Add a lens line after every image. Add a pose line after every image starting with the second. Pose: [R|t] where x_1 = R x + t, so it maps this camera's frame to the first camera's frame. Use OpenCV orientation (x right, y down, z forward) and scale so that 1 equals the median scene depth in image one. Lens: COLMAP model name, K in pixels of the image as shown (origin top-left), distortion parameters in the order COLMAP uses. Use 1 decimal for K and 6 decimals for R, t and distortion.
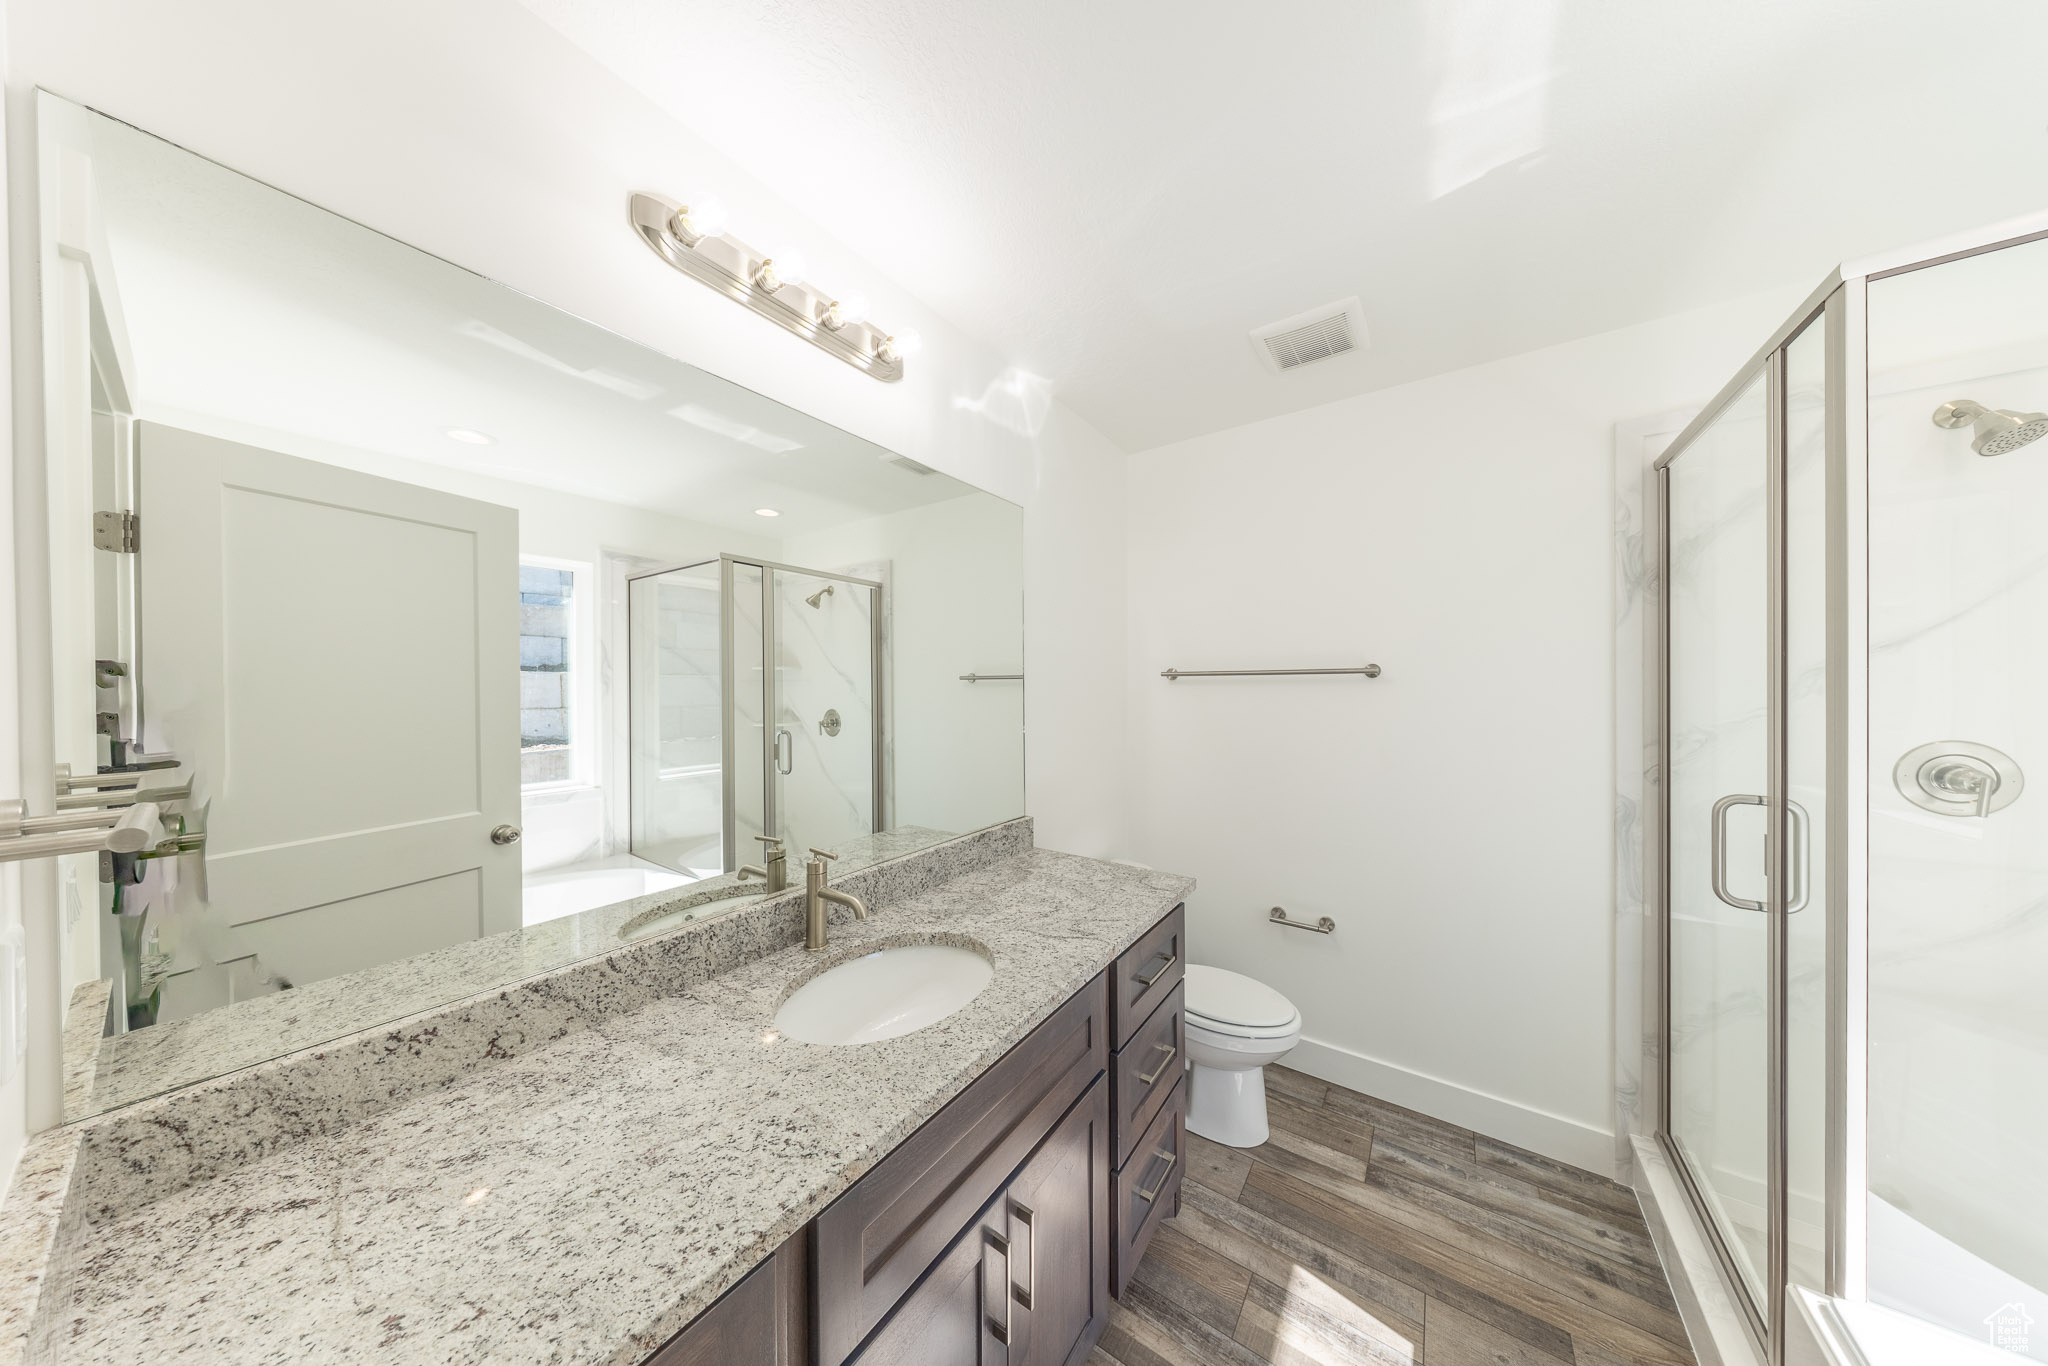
lens RADIAL K [[584.1, 0, 1022.5], [0, 584.1, 689.0], [0, 0, 1]] dist [0.010145, -0.000370]
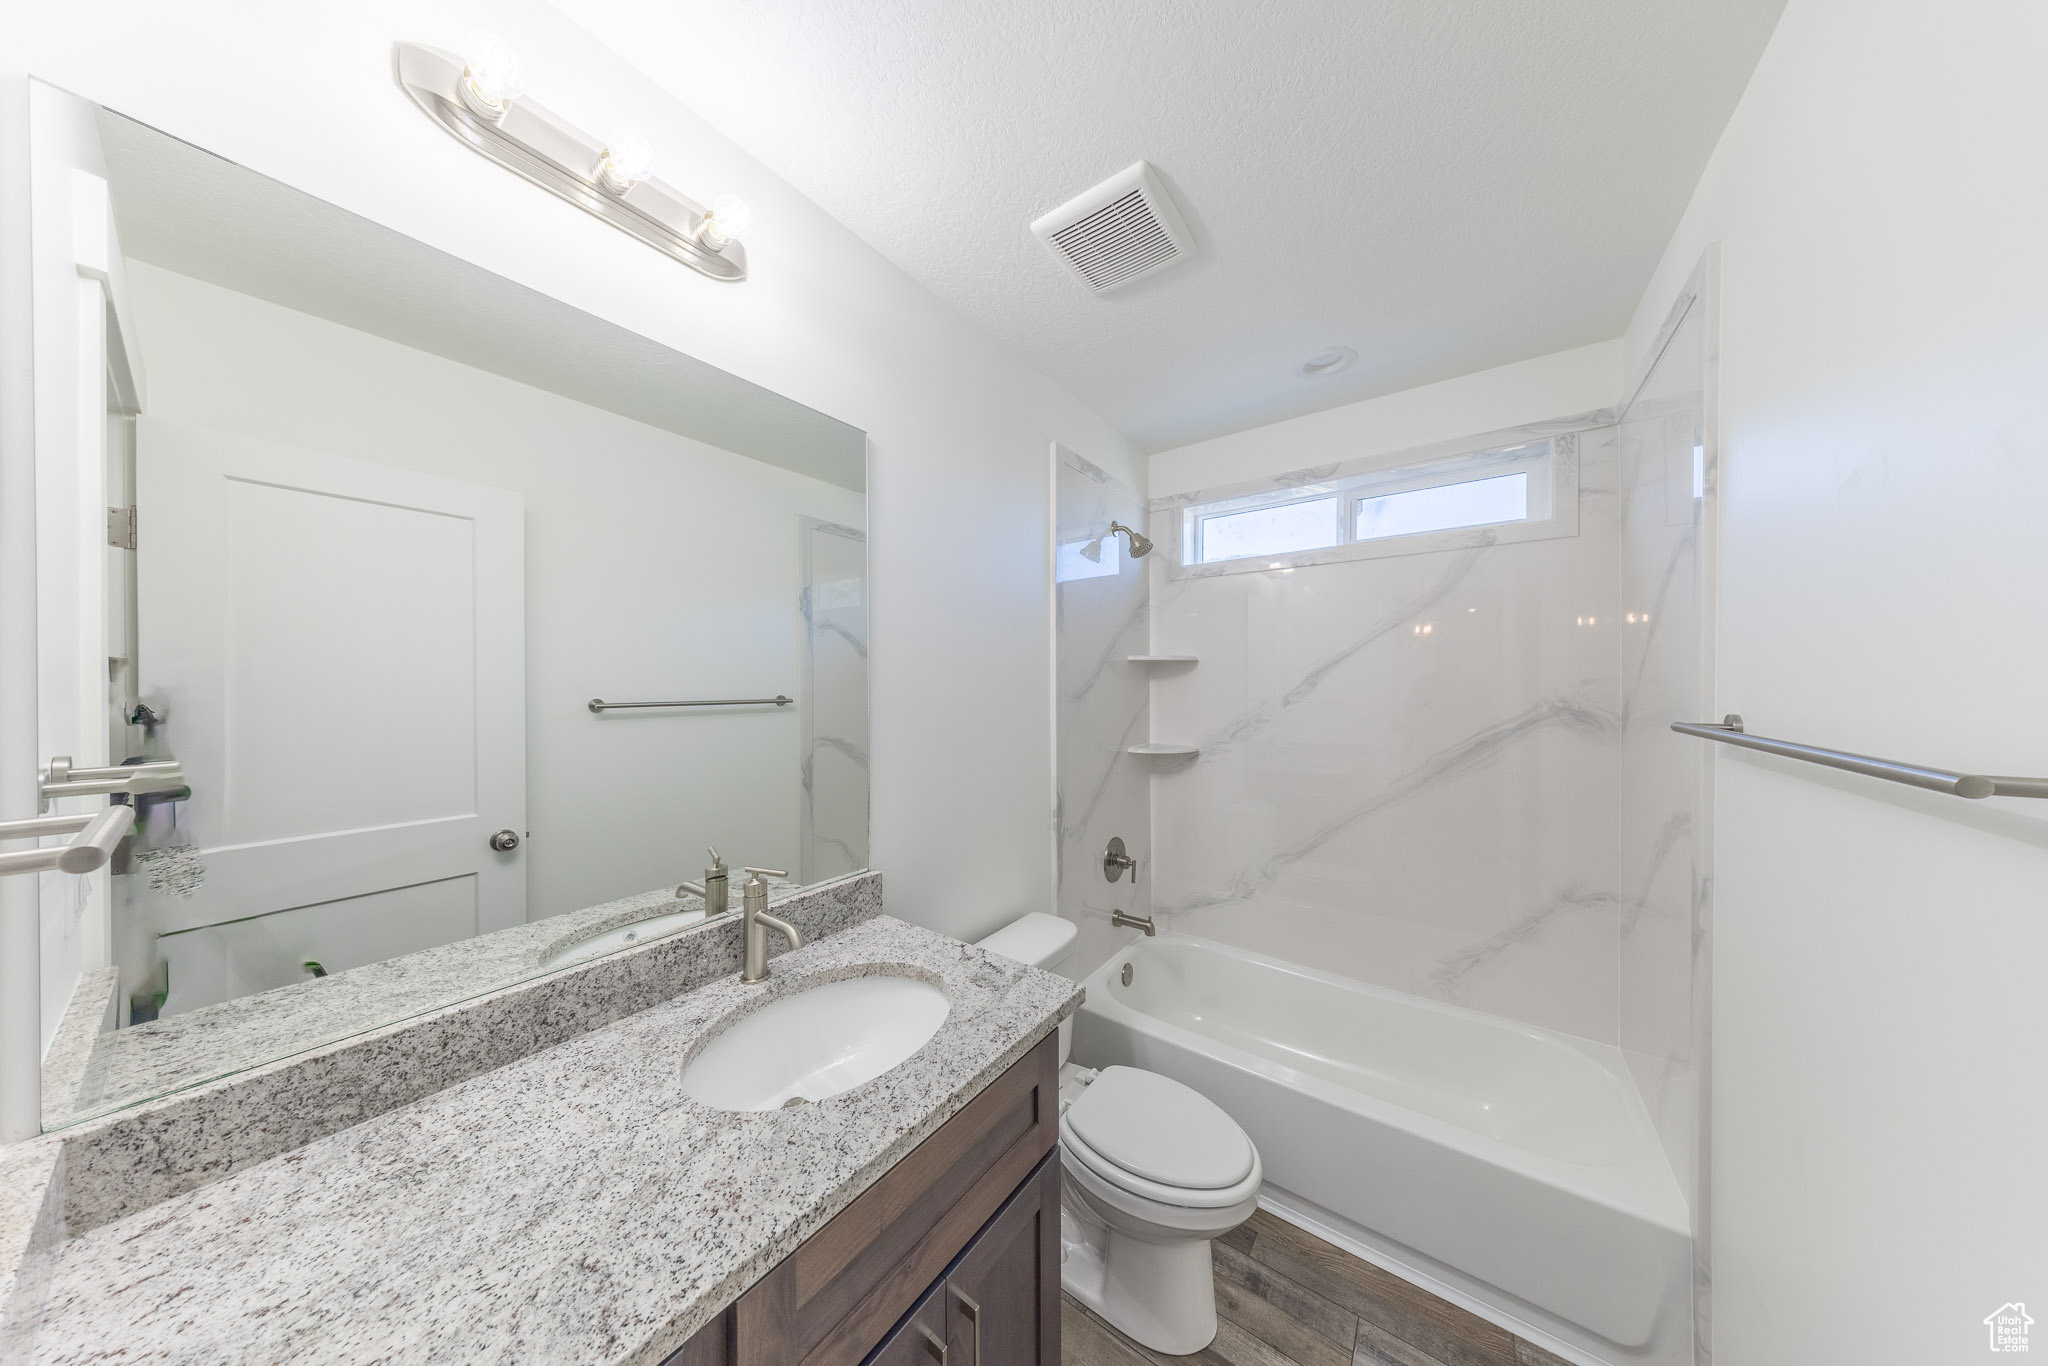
lens RADIAL K [[584.1, 0, 1027.0], [0, 584.1, 682.2], [0, 0, 1]] dist [0.010145, -0.000370]
pose [[0.999637, 0.006918, -0.026025, 0.082867], [-0.007180, 0.999924, -0.009996, -0.002184], [0.025954, 0.010179, 0.999611, 0.116799]]
